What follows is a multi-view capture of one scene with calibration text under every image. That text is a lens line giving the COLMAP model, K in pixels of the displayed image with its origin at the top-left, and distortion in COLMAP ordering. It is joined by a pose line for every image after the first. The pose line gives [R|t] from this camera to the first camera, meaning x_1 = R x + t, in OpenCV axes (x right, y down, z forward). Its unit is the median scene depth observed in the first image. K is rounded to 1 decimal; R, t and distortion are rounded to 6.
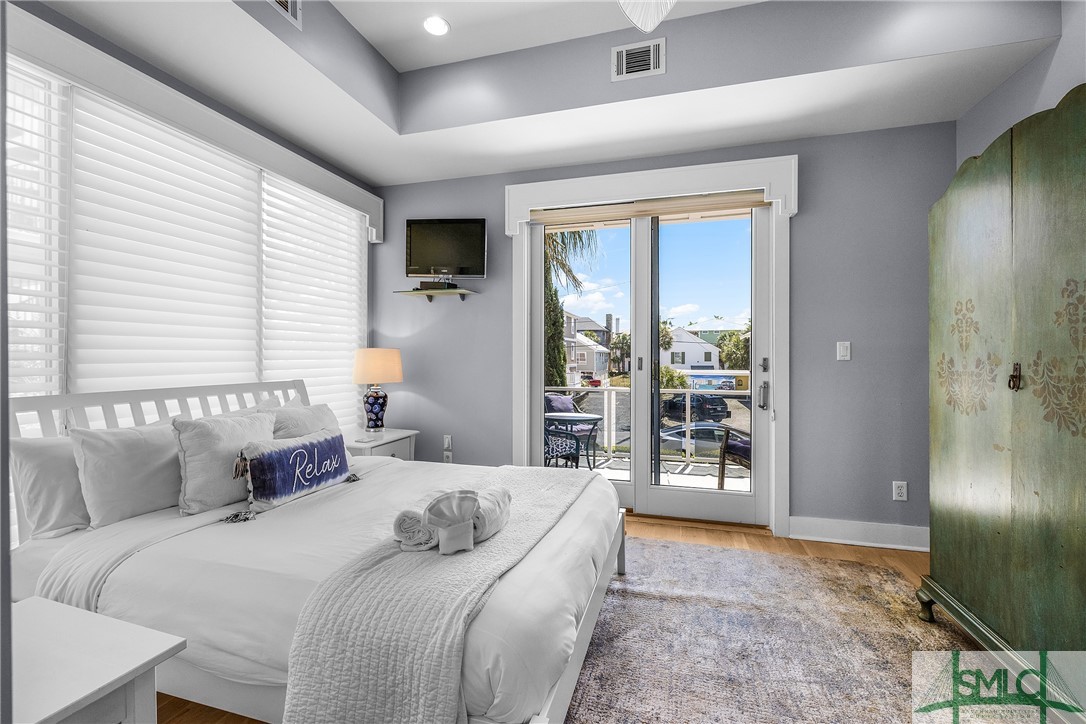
lens RADIAL K [[446.3, 0, 550.0], [0, 446.3, 355.8], [0, 0, 1]] dist [-0.000358, 0.000440]
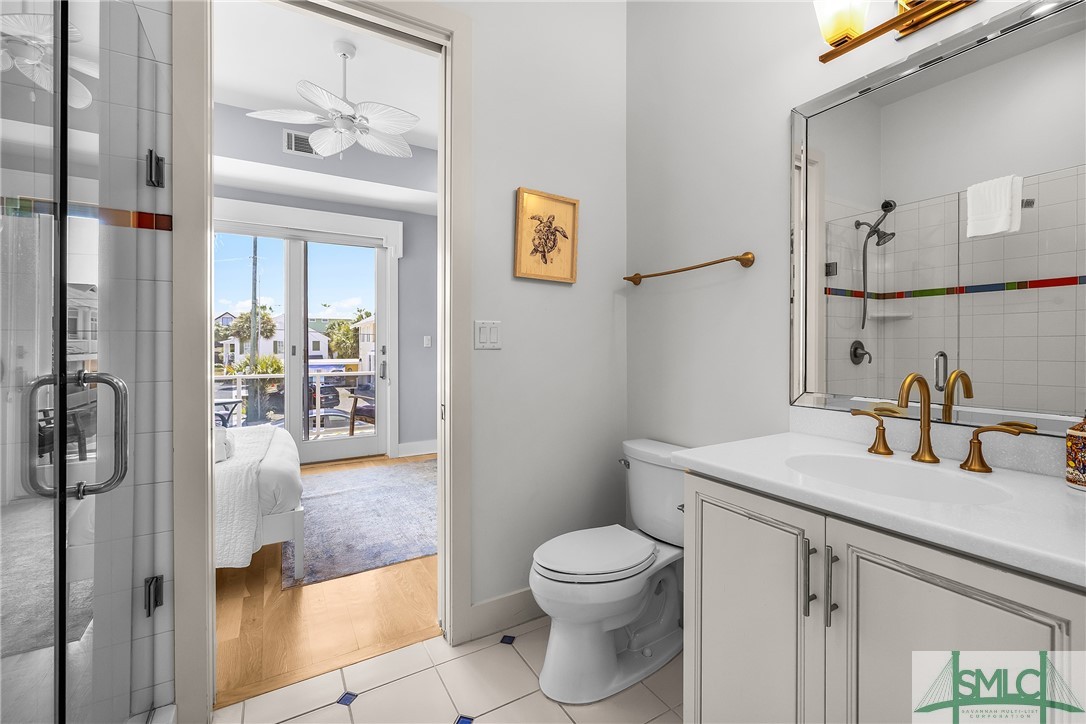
lens RADIAL K [[446.3, 0, 547.6], [0, 446.3, 346.8], [0, 0, 1]] dist [-0.000358, 0.000440]
pose [[0.679667, -0.004269, 0.733508, -0.267048], [0.001185, 0.999988, 0.004722, 0.001288], [-0.733520, -0.002340, 0.679664, -0.469274]]
